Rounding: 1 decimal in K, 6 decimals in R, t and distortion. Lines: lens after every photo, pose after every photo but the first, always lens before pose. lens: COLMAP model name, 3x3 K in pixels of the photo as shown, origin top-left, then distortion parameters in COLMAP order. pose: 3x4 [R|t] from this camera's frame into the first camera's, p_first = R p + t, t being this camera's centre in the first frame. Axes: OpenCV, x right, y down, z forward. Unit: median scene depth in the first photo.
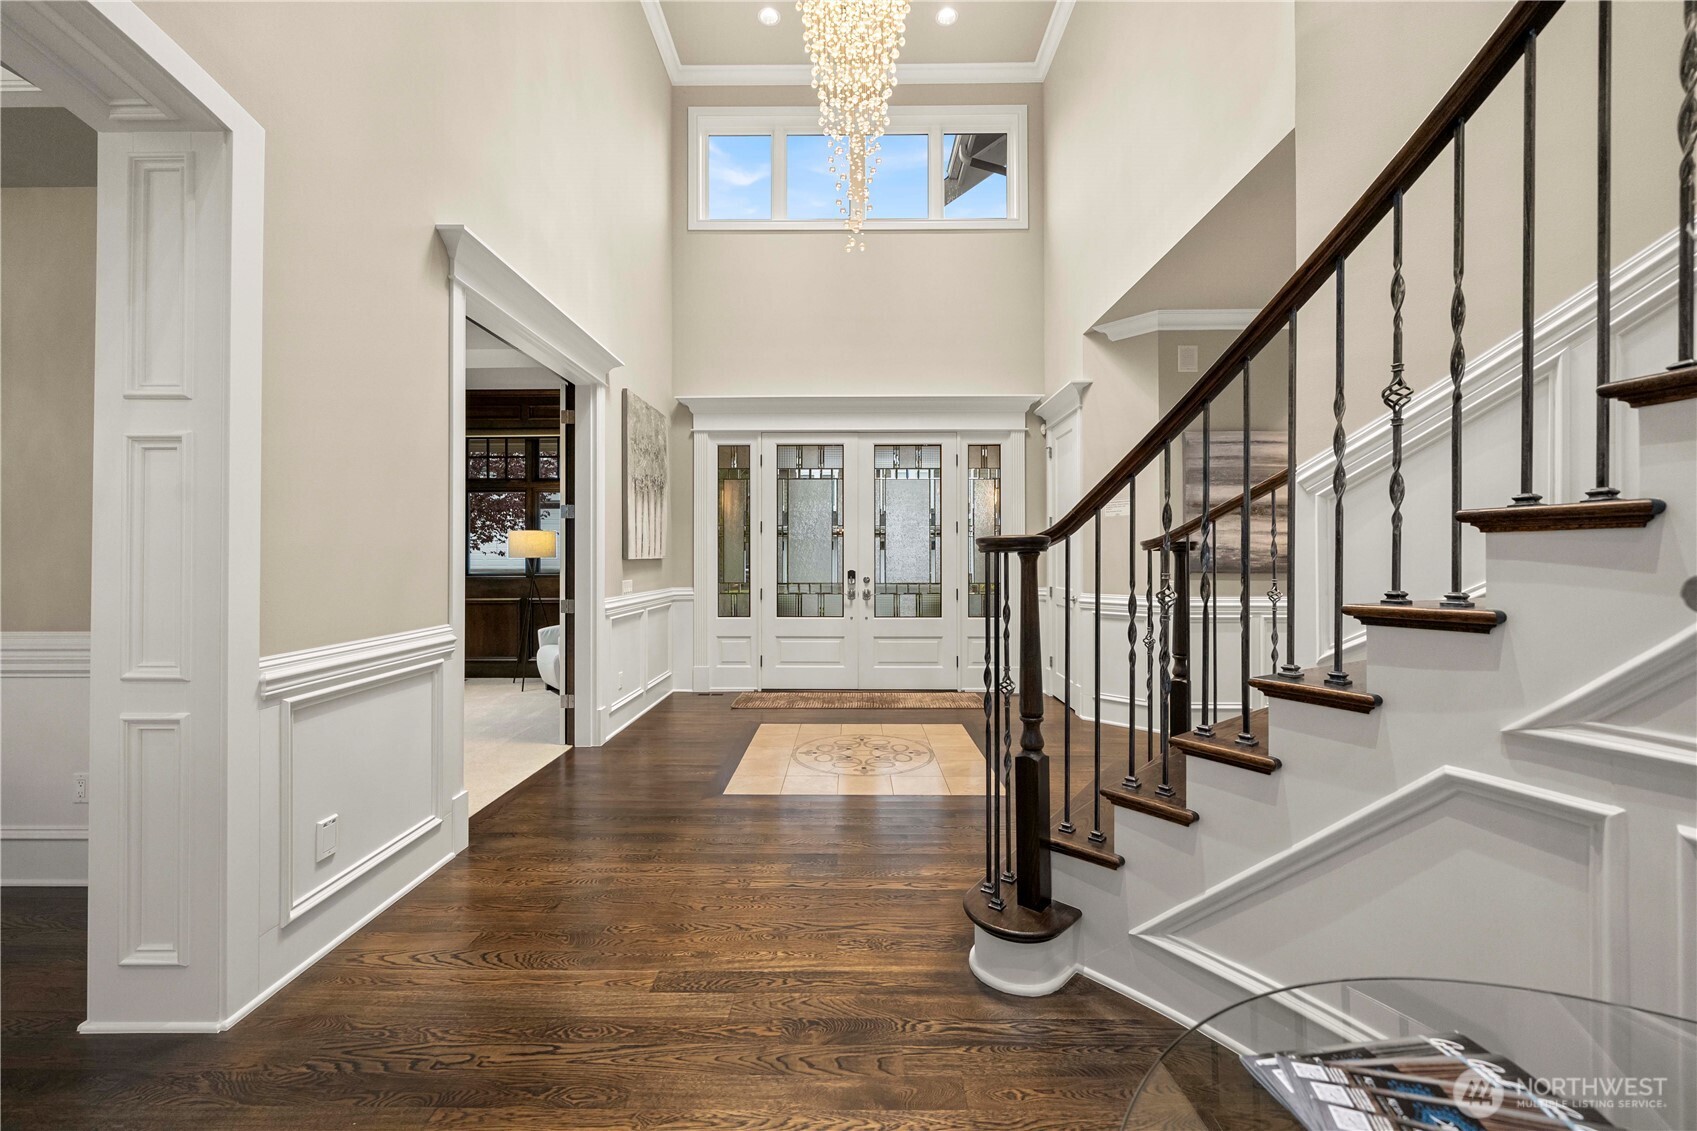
lens RADIAL K [[637.0, 0, 846.6], [0, 637.0, 556.2], [0, 0, 1]] dist [0.001724, 0.000097]
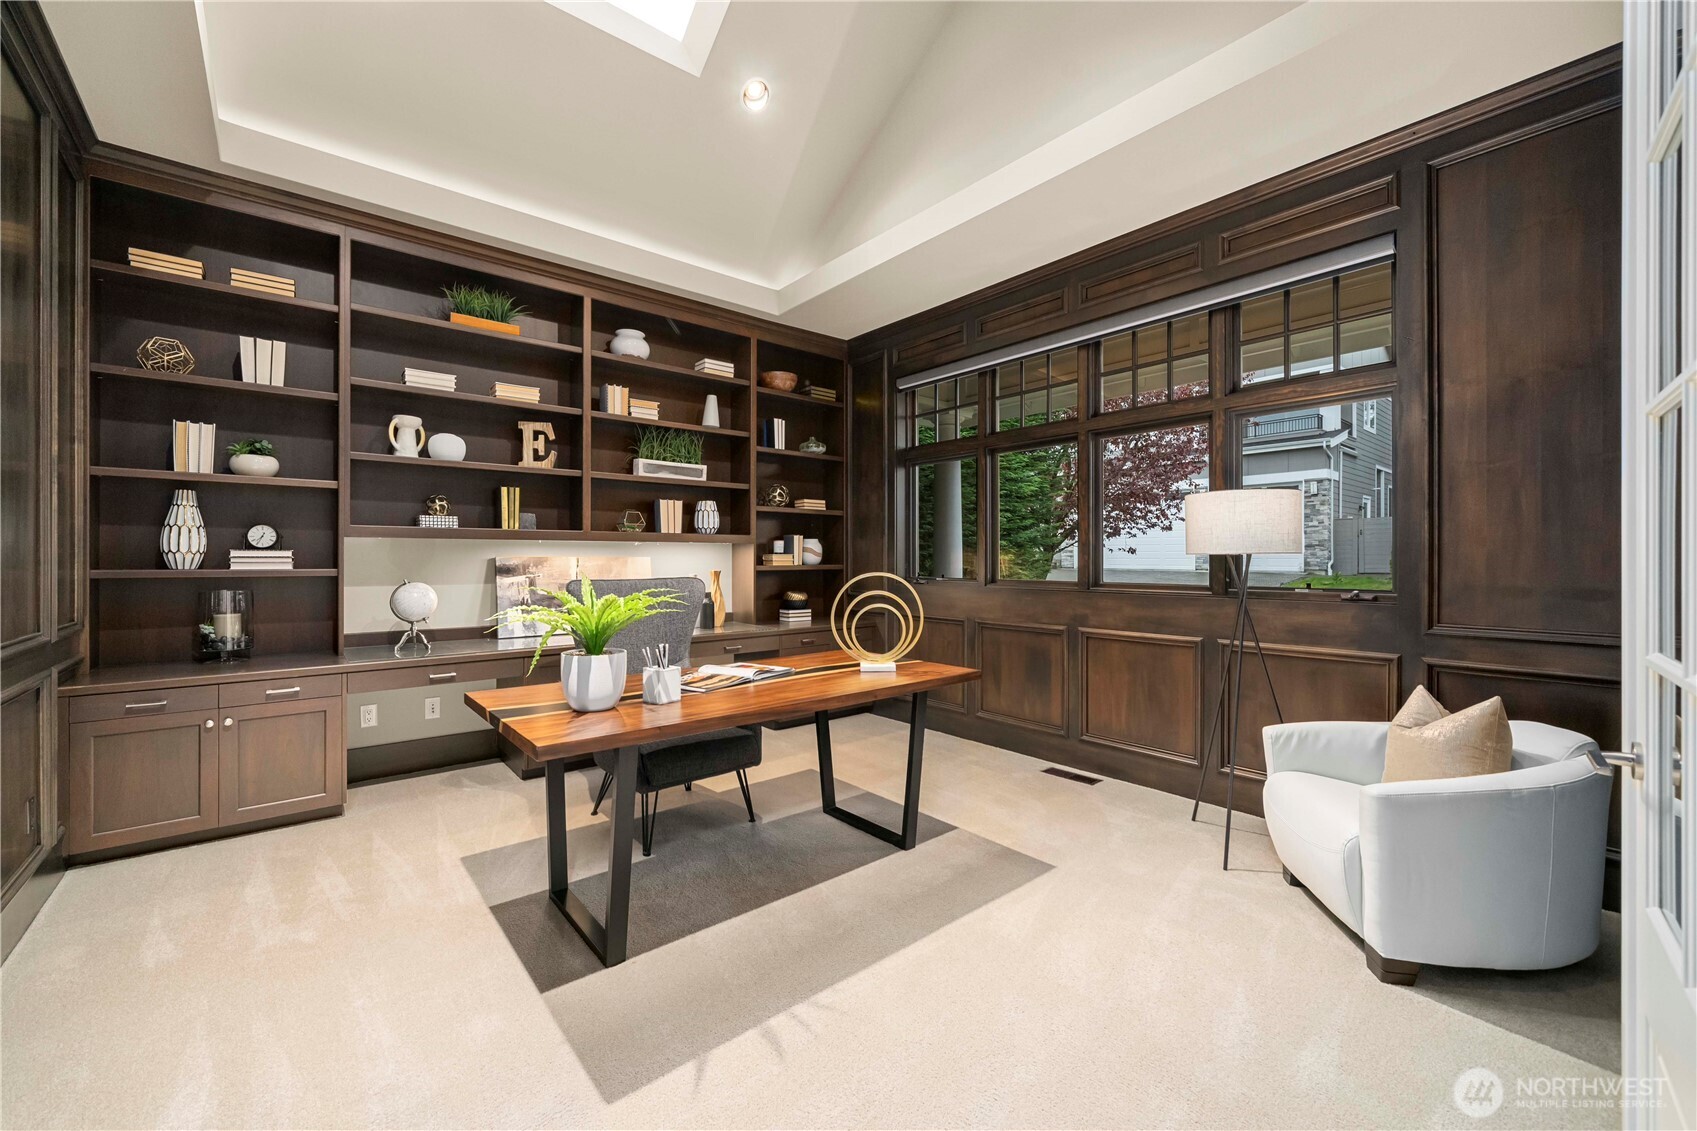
lens RADIAL K [[637.0, 0, 849.0], [0, 637.0, 555.8], [0, 0, 1]] dist [0.001724, 0.000097]
pose [[0.627197, 0.004027, -0.778850, -0.294362], [-0.004038, 0.999990, 0.001918, 0.003907], [0.778850, 0.001943, 0.627207, 0.473427]]
